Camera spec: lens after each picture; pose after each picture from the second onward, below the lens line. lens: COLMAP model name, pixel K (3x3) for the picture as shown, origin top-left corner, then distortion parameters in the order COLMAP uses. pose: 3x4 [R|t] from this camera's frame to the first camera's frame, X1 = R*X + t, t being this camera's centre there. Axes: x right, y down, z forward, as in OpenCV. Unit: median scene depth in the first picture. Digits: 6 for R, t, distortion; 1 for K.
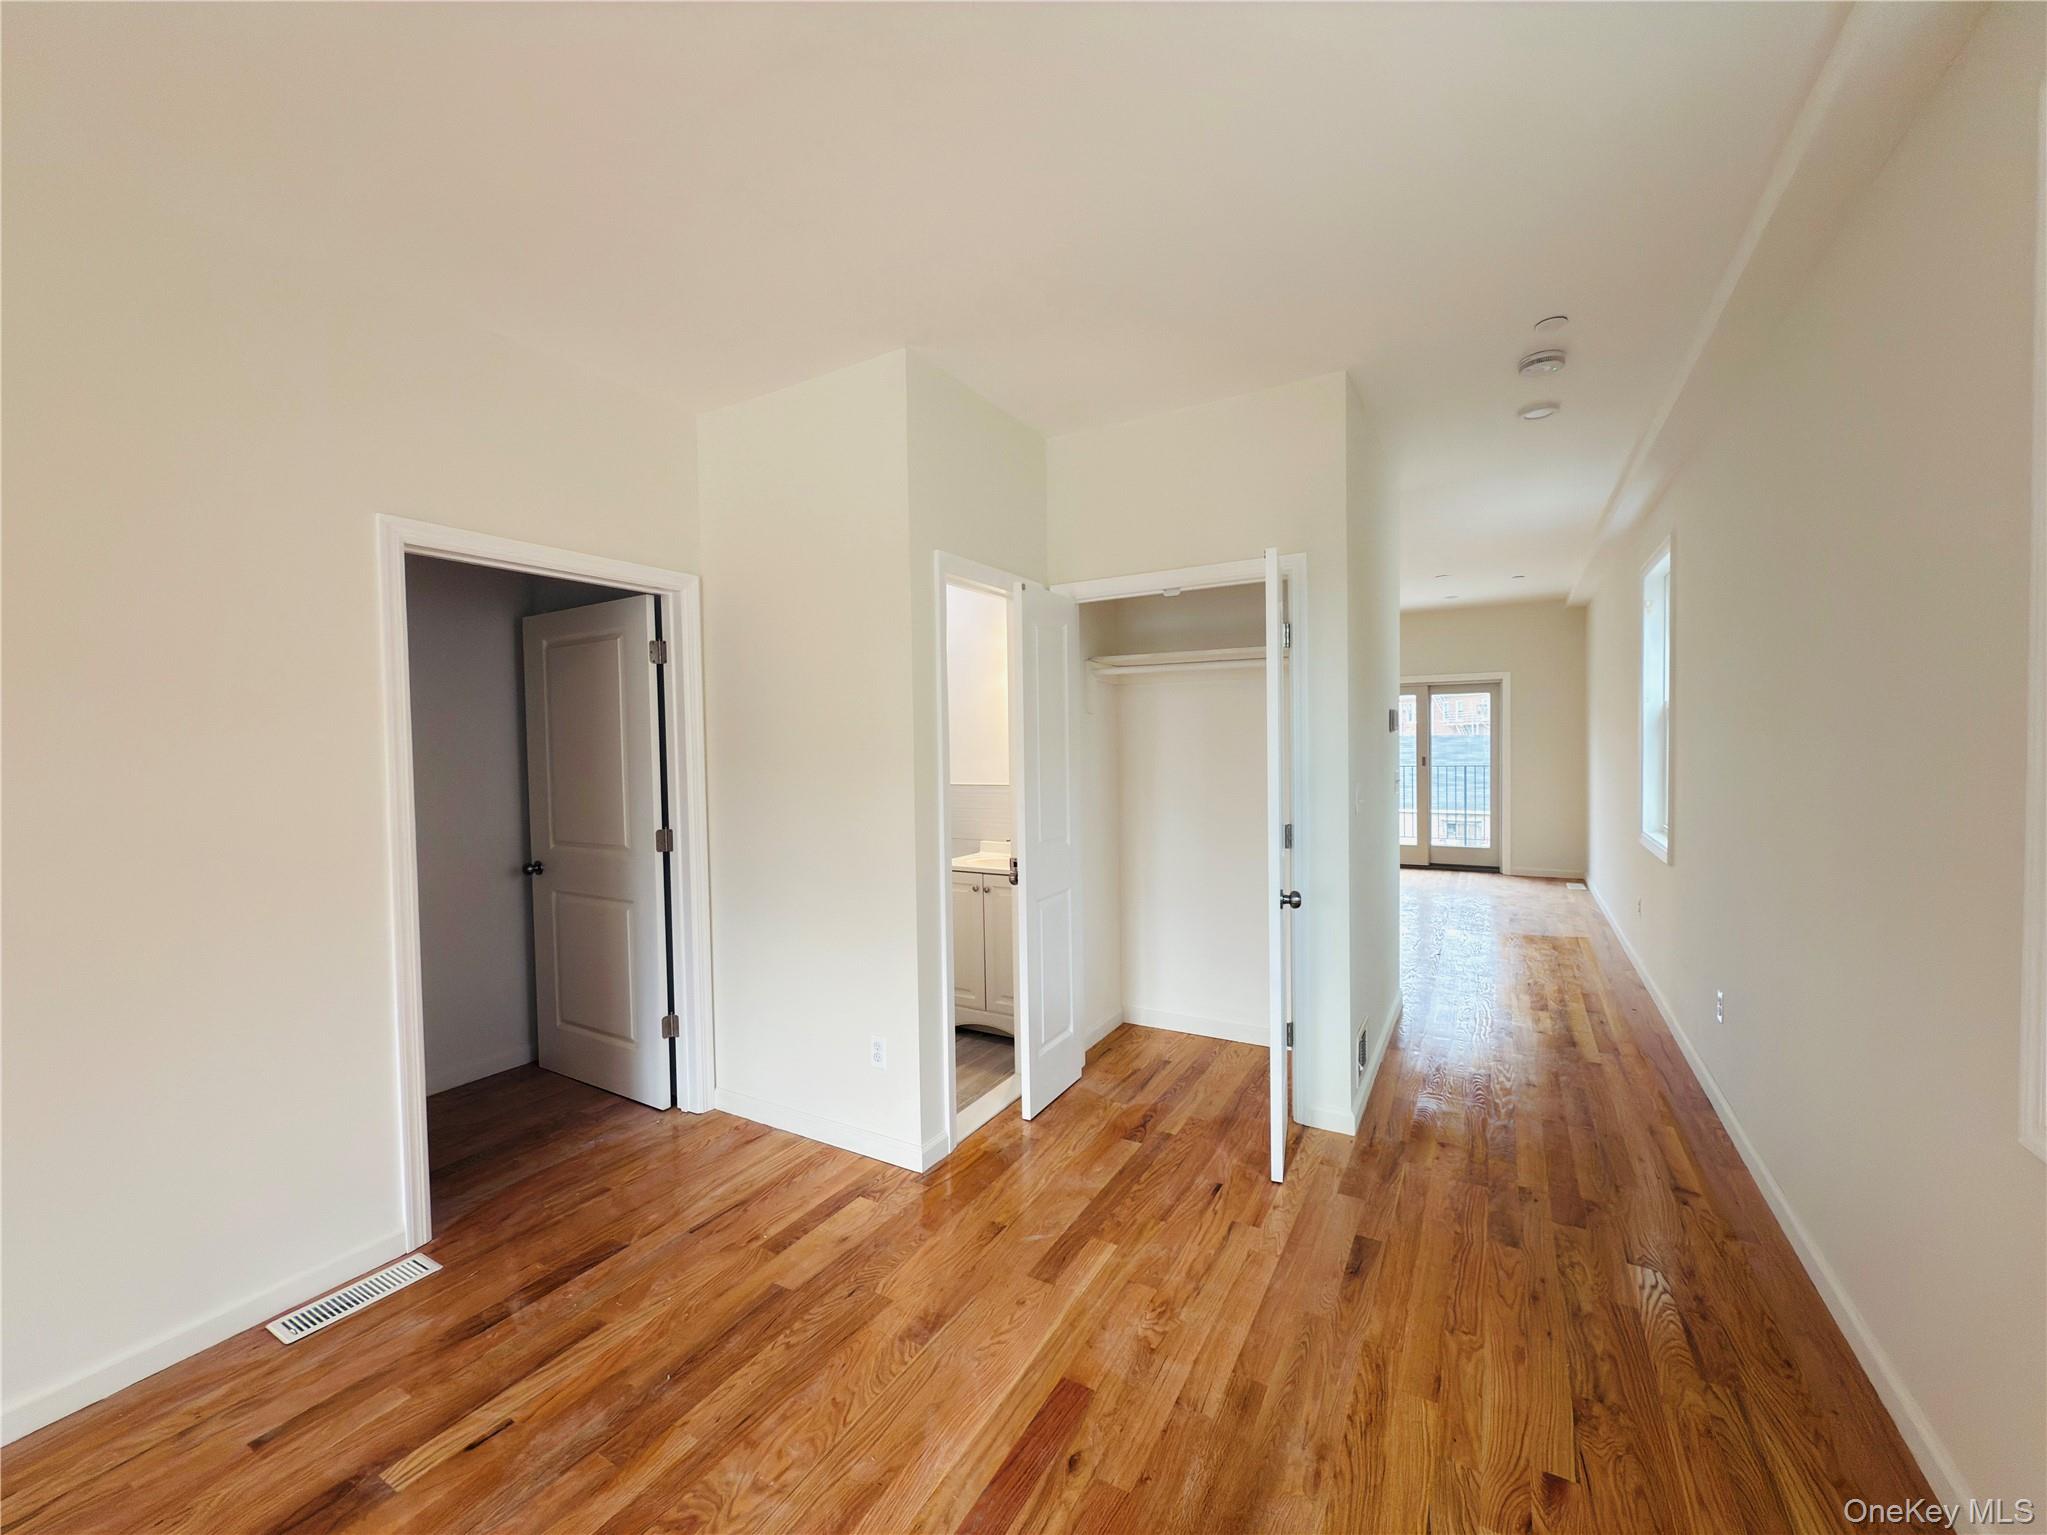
lens RADIAL K [[817.4, 0, 1027.7], [0, 817.4, 768.8], [0, 0, 1]] dist [0.000884, 0.000250]
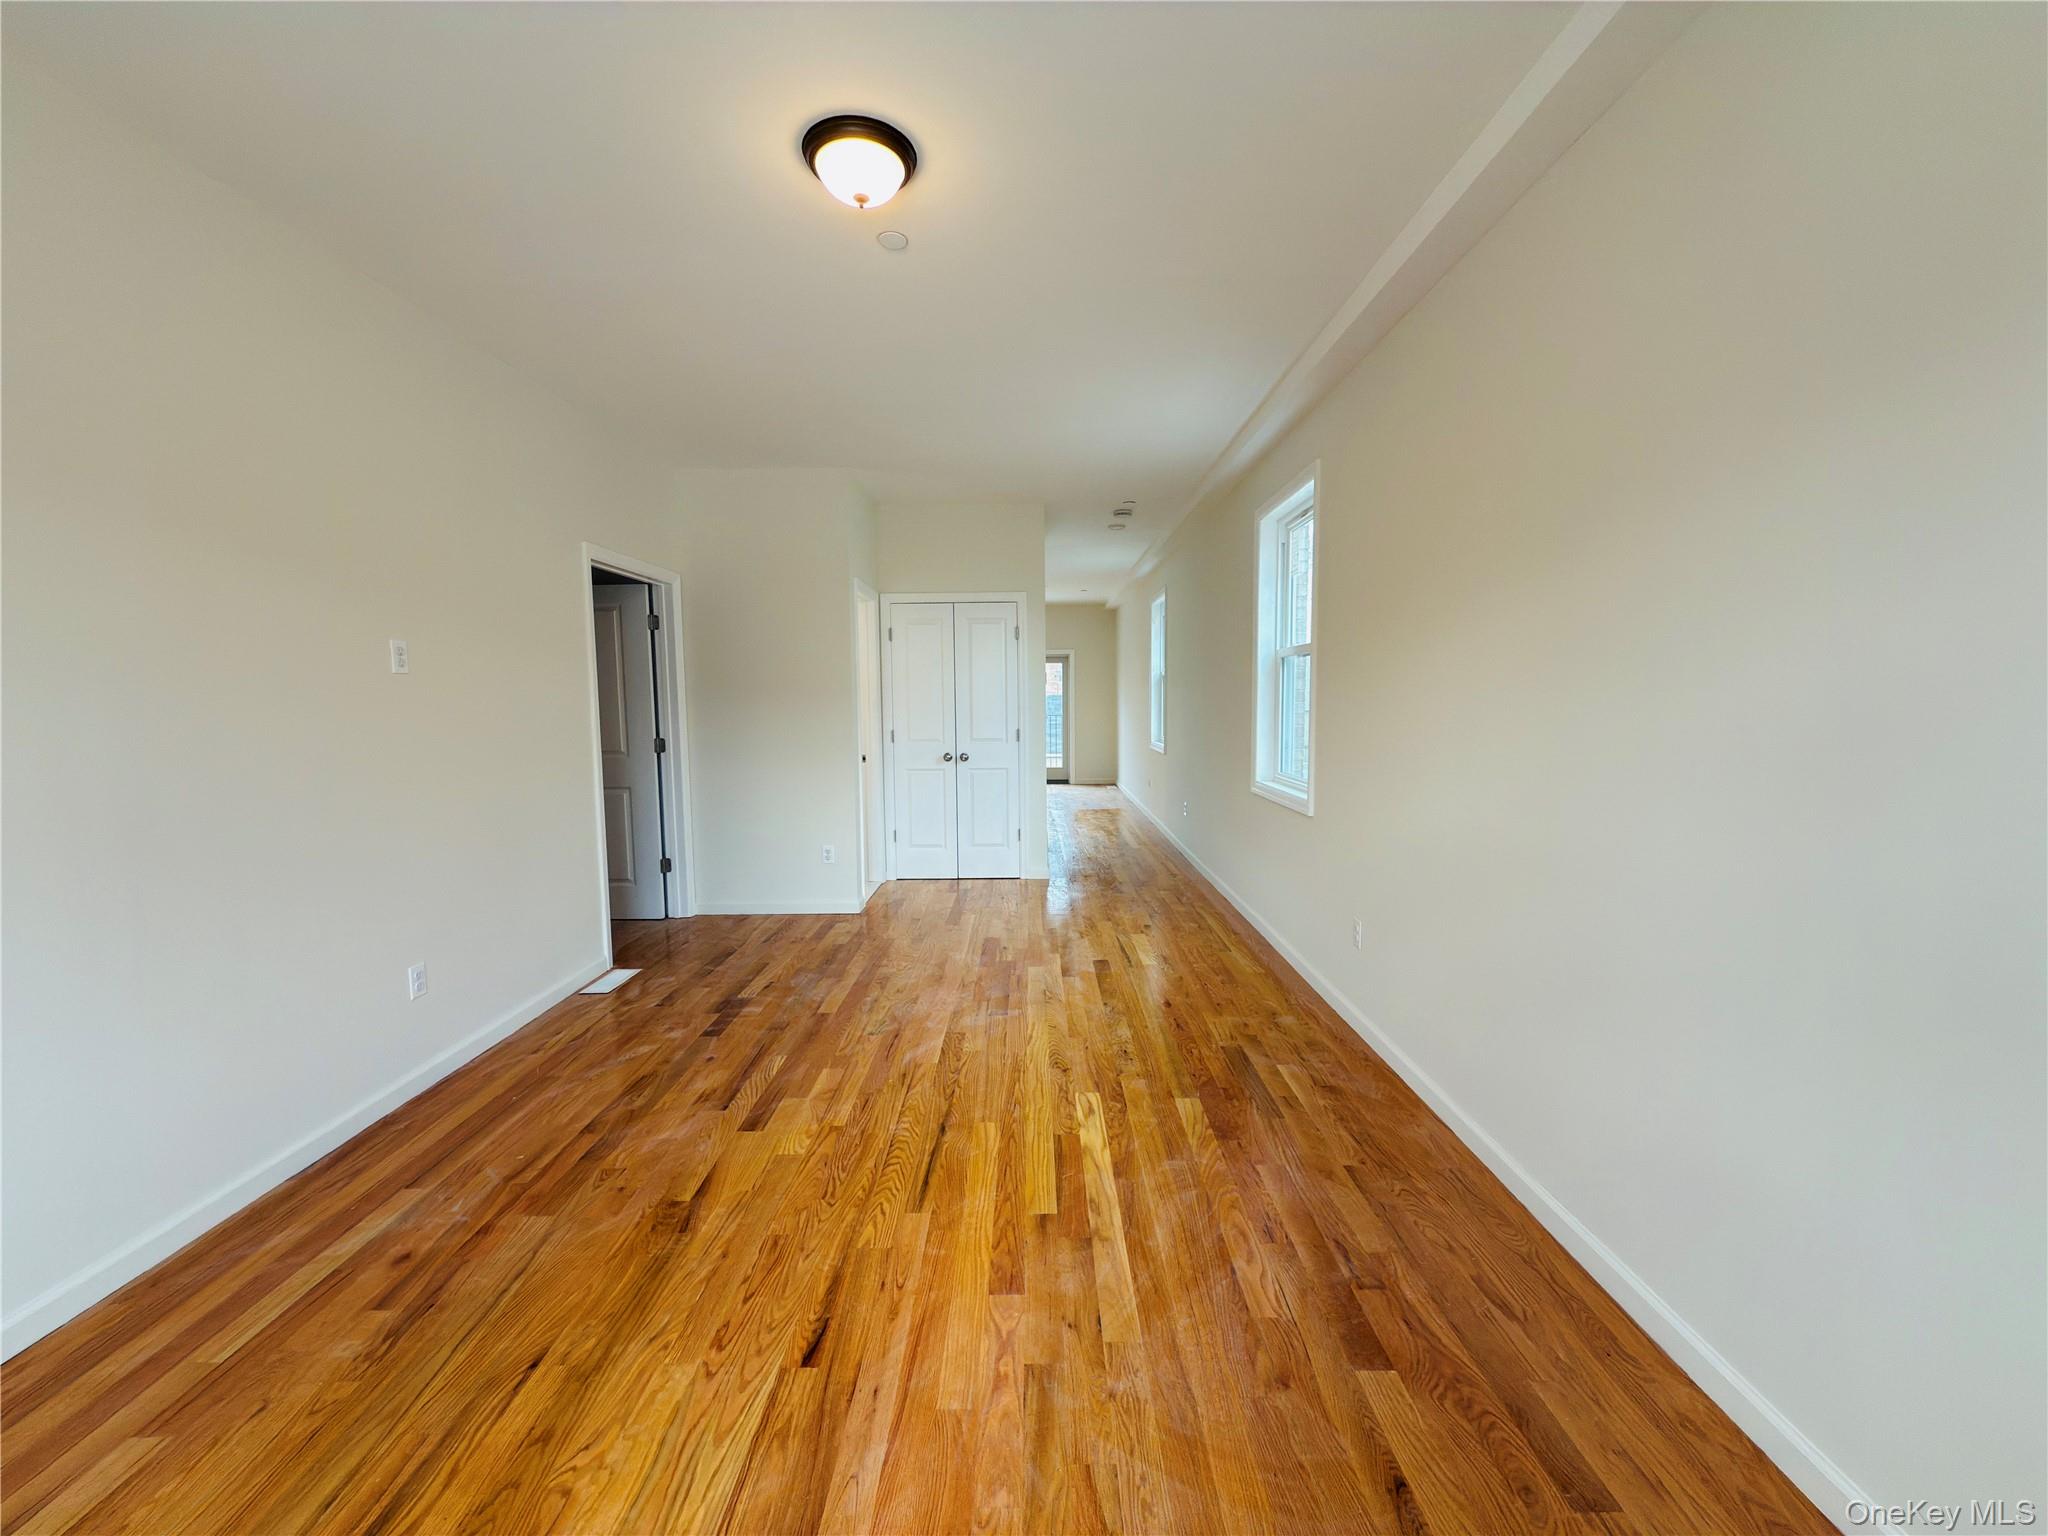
lens RADIAL K [[817.8, 0, 1028.2], [0, 817.8, 769.3], [0, 0, 1]] dist [0.000884, 0.000250]
pose [[0.866485, -0.034791, 0.497990, -0.694560], [0.010759, 0.998638, 0.051048, 0.069496], [-0.499088, -0.038874, 0.865679, -0.783030]]
